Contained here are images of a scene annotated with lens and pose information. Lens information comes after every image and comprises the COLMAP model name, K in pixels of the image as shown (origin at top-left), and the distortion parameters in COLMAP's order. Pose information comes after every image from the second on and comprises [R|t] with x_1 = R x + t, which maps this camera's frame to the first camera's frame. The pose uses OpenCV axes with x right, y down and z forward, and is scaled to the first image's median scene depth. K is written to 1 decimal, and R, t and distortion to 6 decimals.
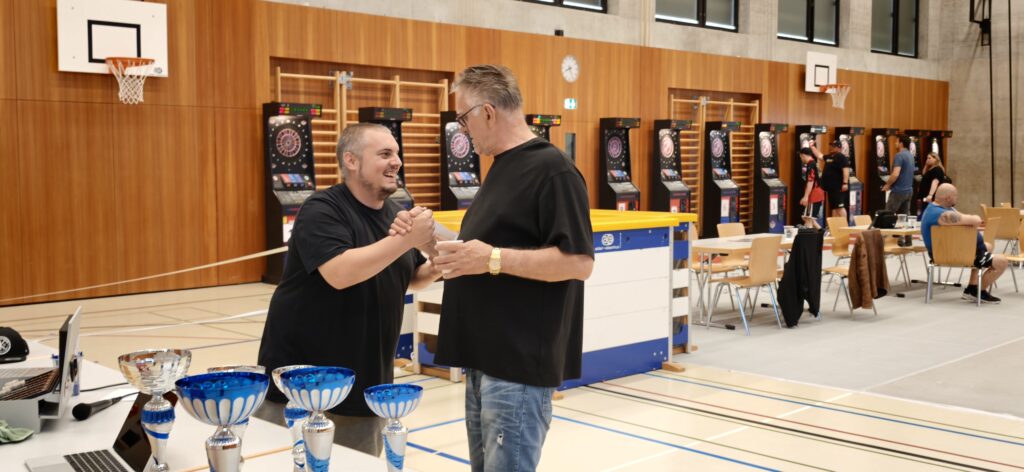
lens RADIAL K [[976.4, 0, 512.7], [0, 976.4, 249.9], [0, 0, 1]] dist [0.010373, -0.093098]
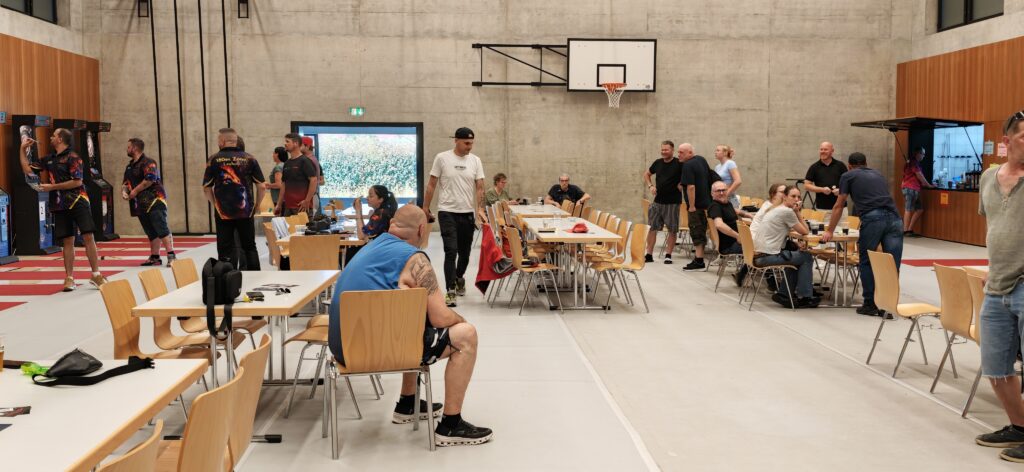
lens RADIAL K [[1000.3, 0, 524.2], [0, 1000.3, 235.2], [0, 0, 1]] dist [0.135077, -0.402759]
pose [[0.644123, -0.049008, 0.763350, 0.061064], [0.066627, 0.997747, 0.007836, -0.023331], [-0.762015, 0.045812, 0.645937, 0.305485]]
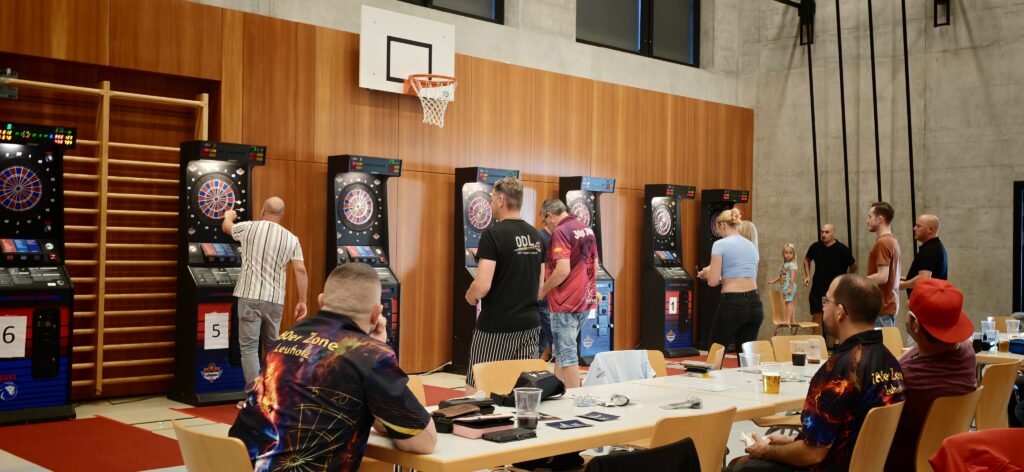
lens RADIAL K [[1000.3, 0, 524.2], [0, 1000.3, 235.2], [0, 0, 1]] dist [0.135077, -0.402759]
pose [[0.999246, 0.025739, 0.029078, 0.391707], [-0.022755, 0.994860, -0.098669, -0.045732], [-0.031468, 0.097933, 0.994695, 0.543471]]
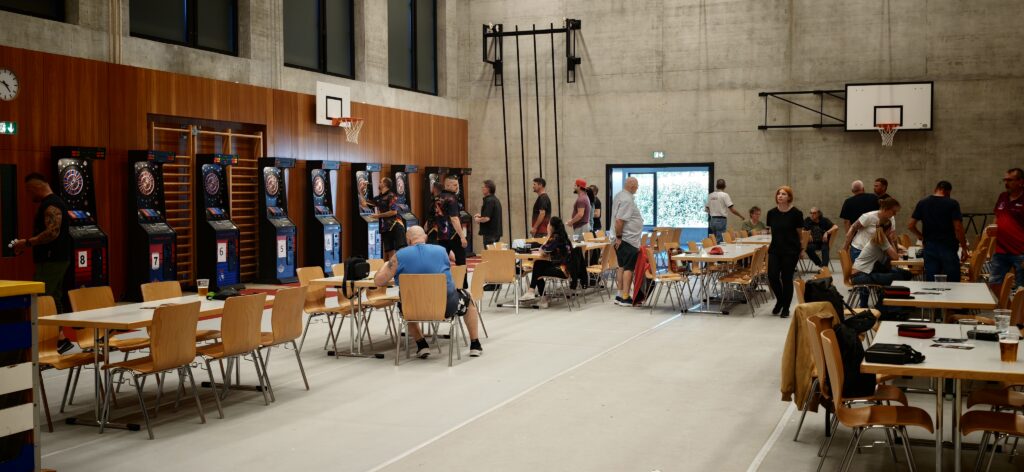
lens RADIAL K [[976.4, 0, 512.7], [0, 976.4, 249.9], [0, 0, 1]] dist [0.010373, -0.093098]
pose [[0.905642, -0.022500, 0.423446, 0.077016], [0.038245, 0.998856, -0.028721, -0.009265], [-0.422315, 0.042205, 0.905466, 0.088970]]
